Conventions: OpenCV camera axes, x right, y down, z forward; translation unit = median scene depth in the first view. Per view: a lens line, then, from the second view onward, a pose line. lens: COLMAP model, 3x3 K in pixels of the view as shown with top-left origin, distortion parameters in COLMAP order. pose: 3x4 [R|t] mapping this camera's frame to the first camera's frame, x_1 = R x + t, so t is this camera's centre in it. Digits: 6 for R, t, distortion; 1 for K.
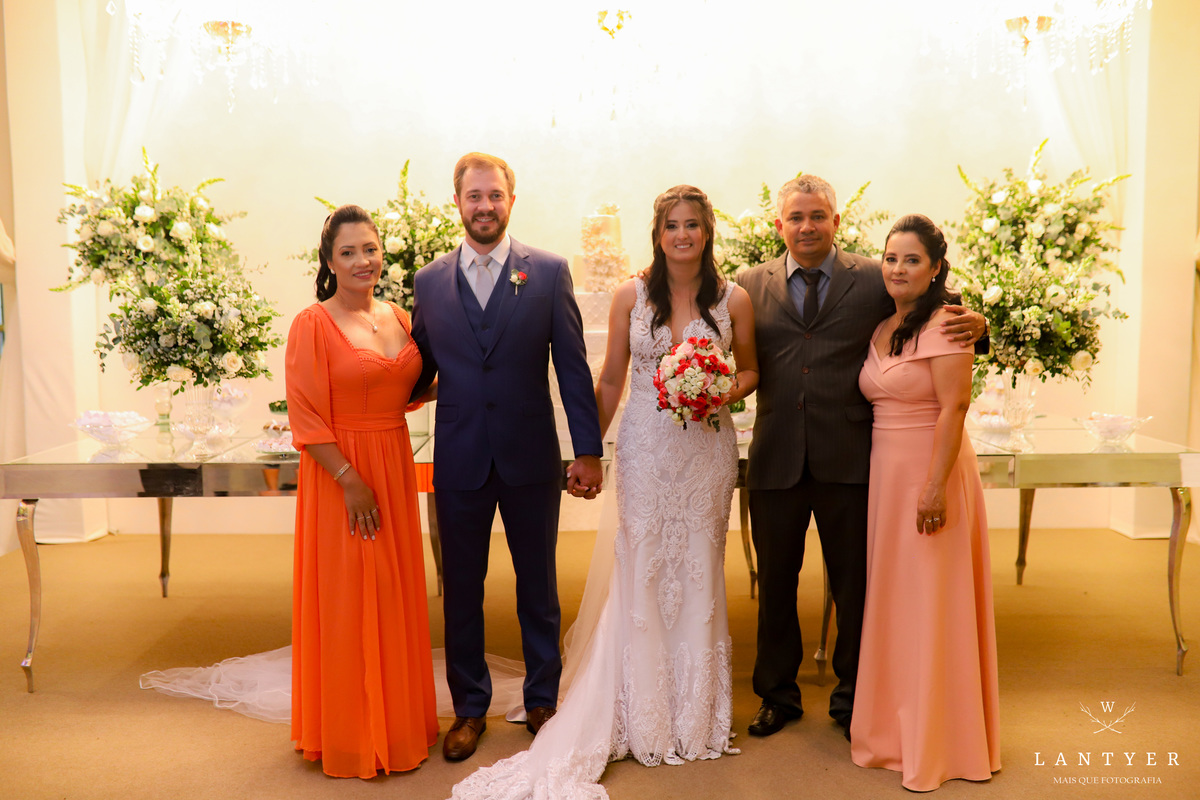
lens RADIAL K [[1143.0, 0, 600.0], [0, 1143.0, 400.0], [0, 0, 1]] dist [-0.069082, 0.109911]
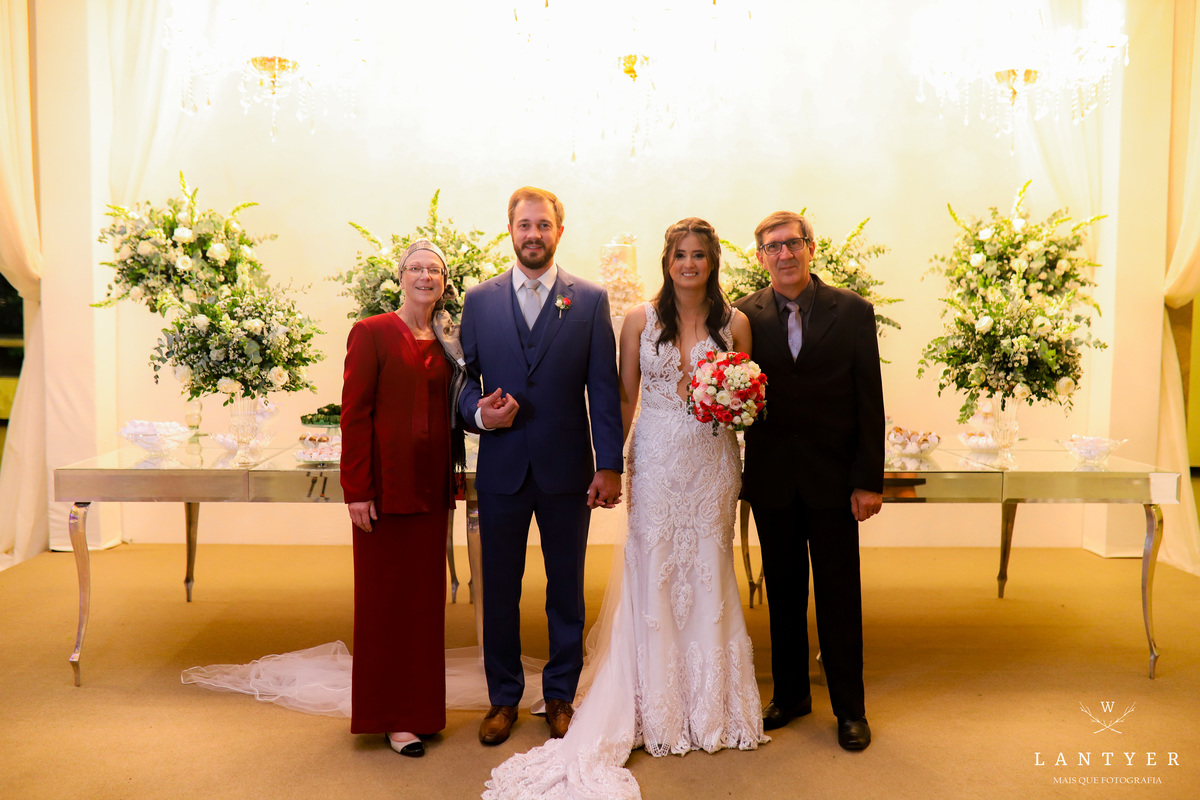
lens RADIAL K [[1143.0, 0, 600.0], [0, 1143.0, 400.0], [0, 0, 1]] dist [-0.069082, 0.109911]
pose [[0.999534, 0.014318, 0.026973, -0.041519], [-0.013714, 0.999654, -0.022455, 0.007550], [-0.027285, 0.022075, 0.999384, -0.062350]]
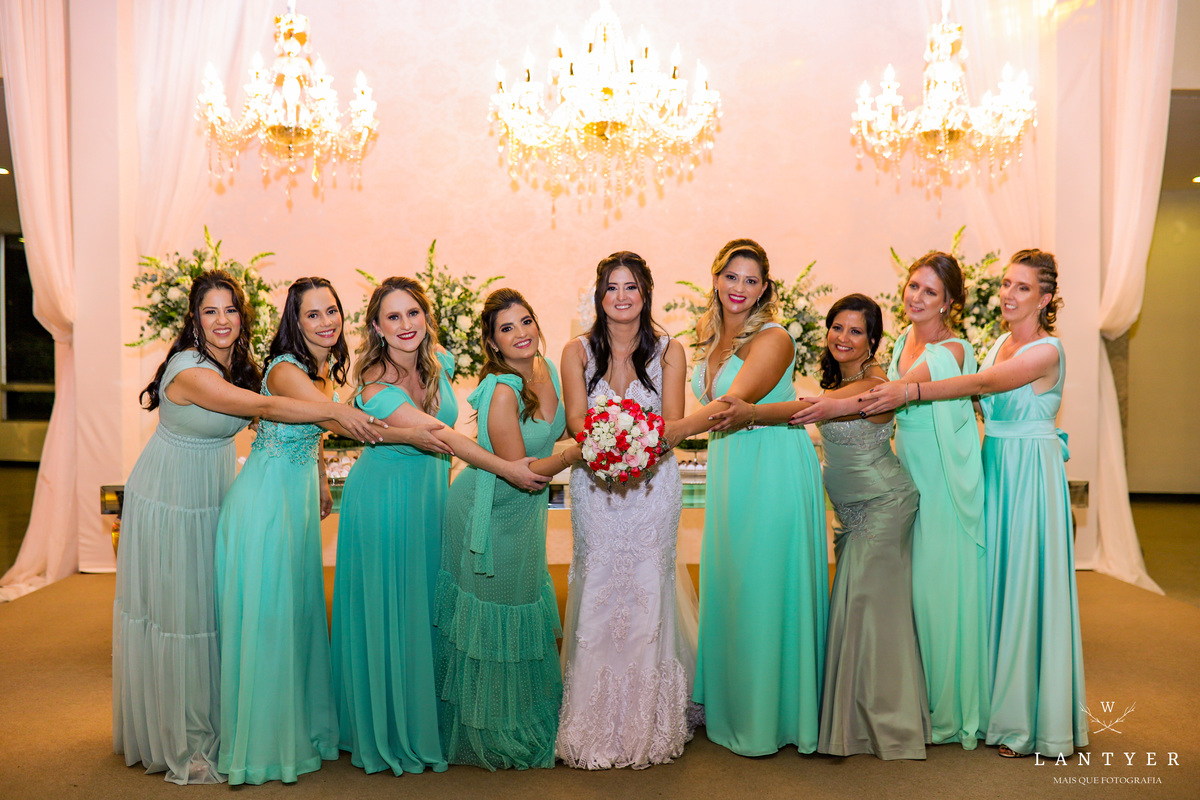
lens RADIAL K [[1143.0, 0, 600.0], [0, 1143.0, 400.0], [0, 0, 1]] dist [-0.069082, 0.109911]
pose [[0.999611, 0.005549, 0.027331, -0.024747], [-0.003874, 0.998133, -0.060962, 0.030321], [-0.027618, 0.060832, 0.997766, -0.191185]]
